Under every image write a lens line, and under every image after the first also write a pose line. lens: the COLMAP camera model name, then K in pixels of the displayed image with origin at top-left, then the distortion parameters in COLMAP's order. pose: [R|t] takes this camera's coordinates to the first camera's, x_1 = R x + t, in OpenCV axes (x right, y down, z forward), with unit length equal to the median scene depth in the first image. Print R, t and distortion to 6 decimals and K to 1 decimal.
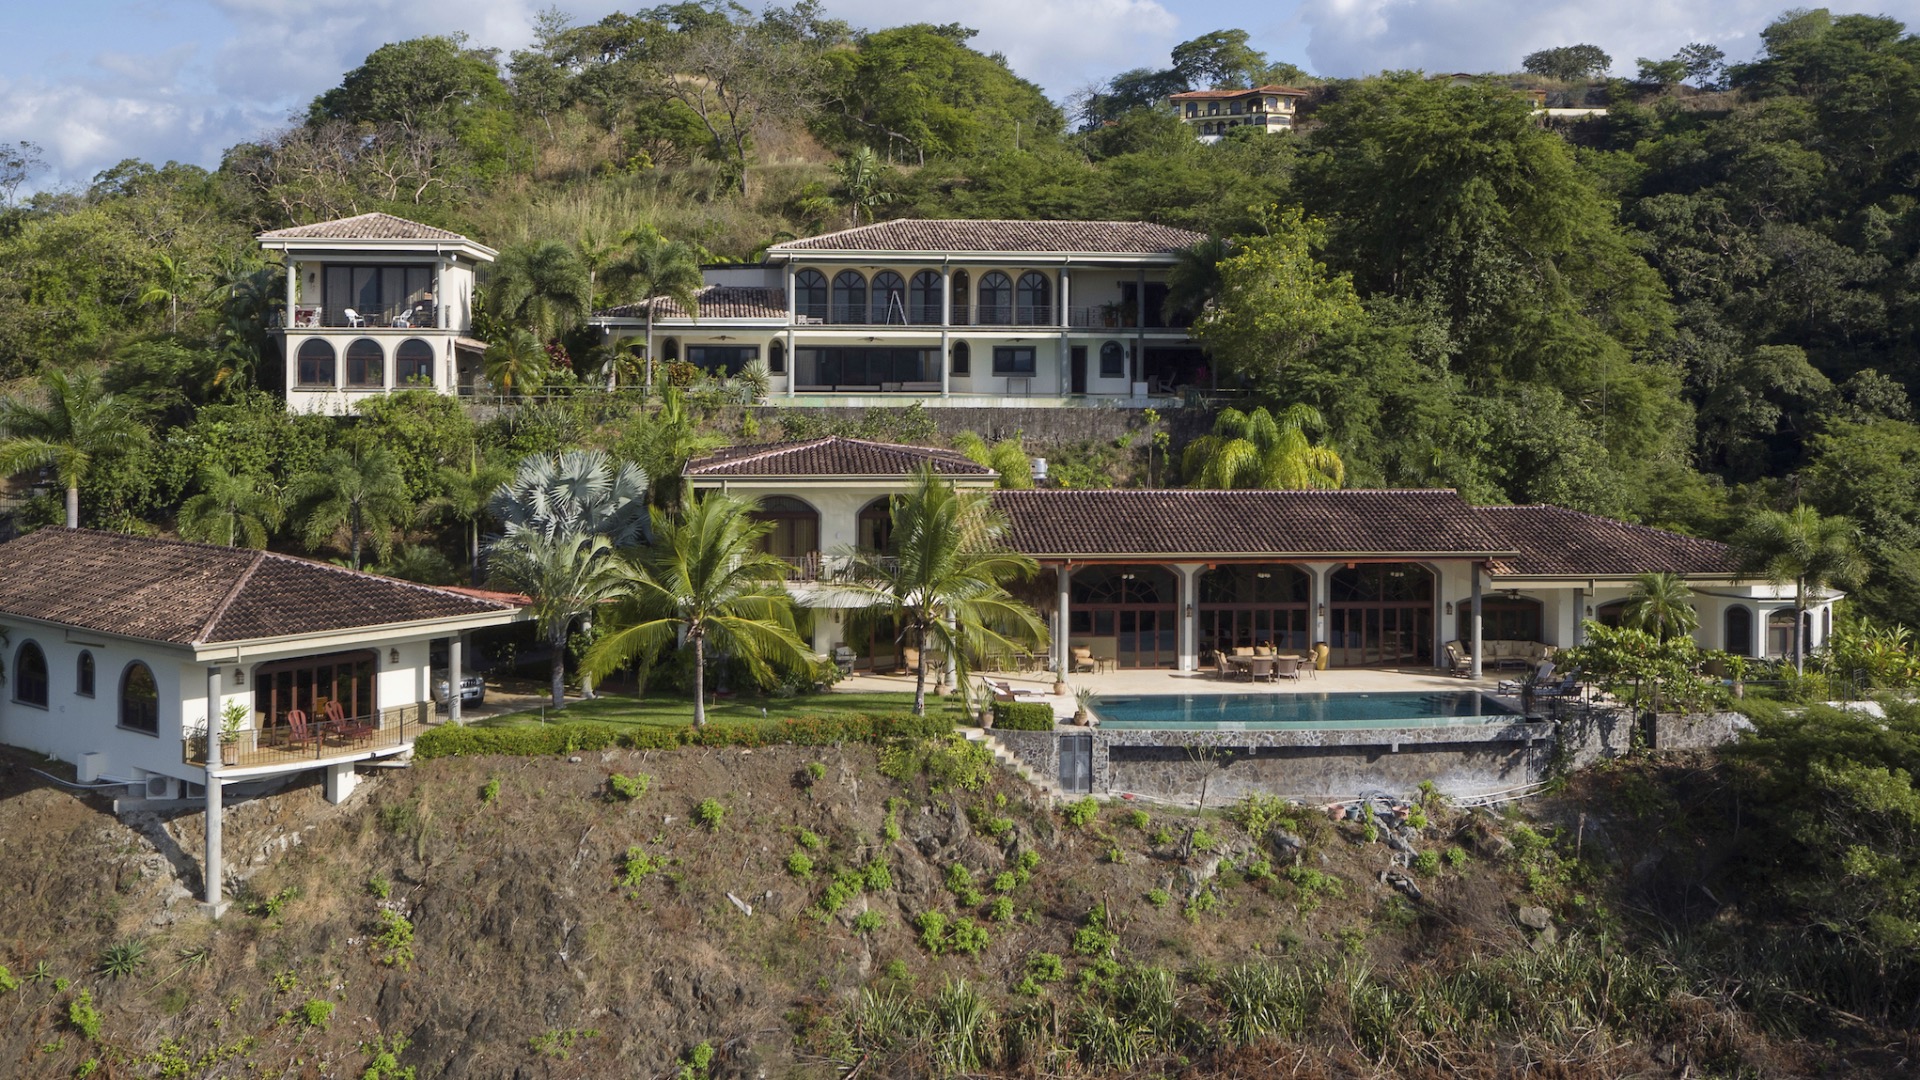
lens RADIAL K [[1762.5, 0, 957.5], [0, 1762.5, 347.0], [0, 0, 1]] dist [-0.005768, -0.012868]
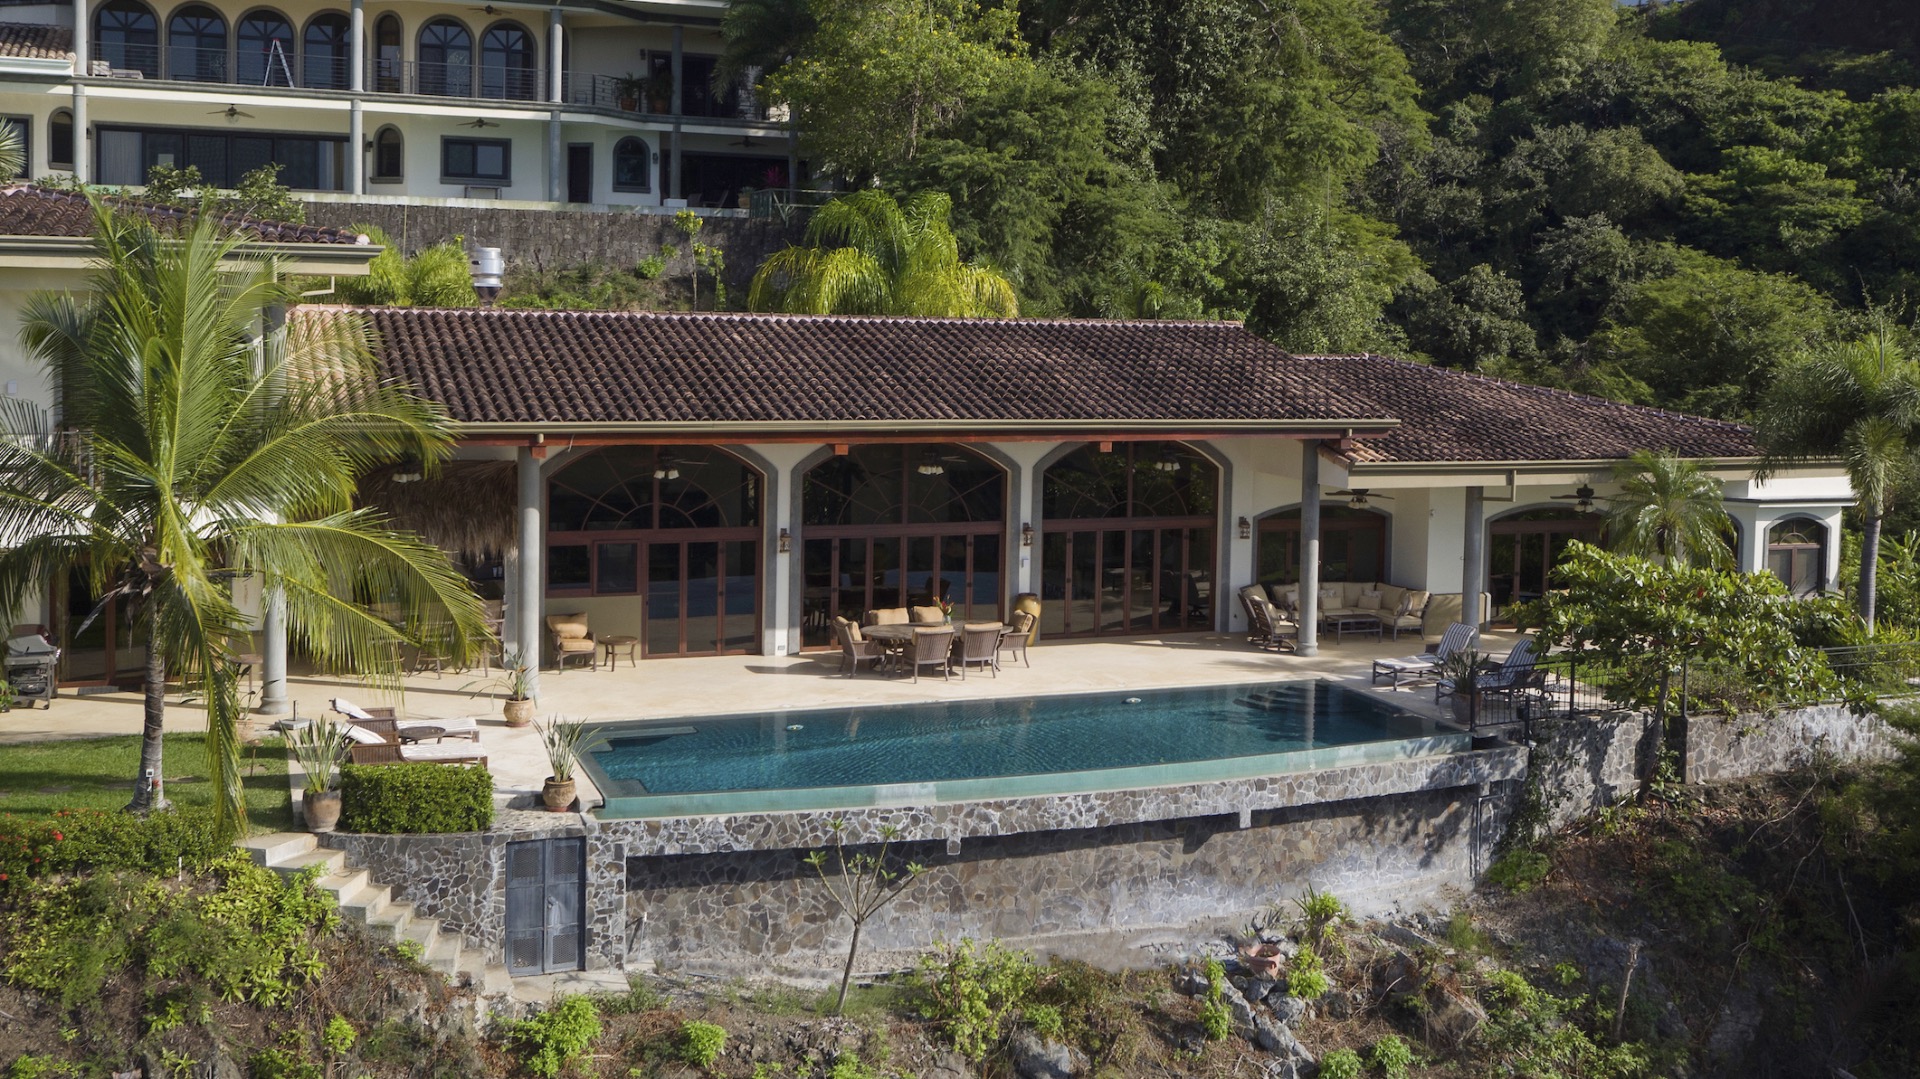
lens RADIAL K [[1808.6, 0, 961.3], [0, 1808.6, 425.4], [0, 0, 1]] dist [-0.002386, 0.008600]
pose [[0.963863, -0.002640, 0.266386, 0.046222], [-0.018883, 0.996759, 0.078199, 0.084002], [-0.265729, -0.080403, 0.960689, 0.547724]]
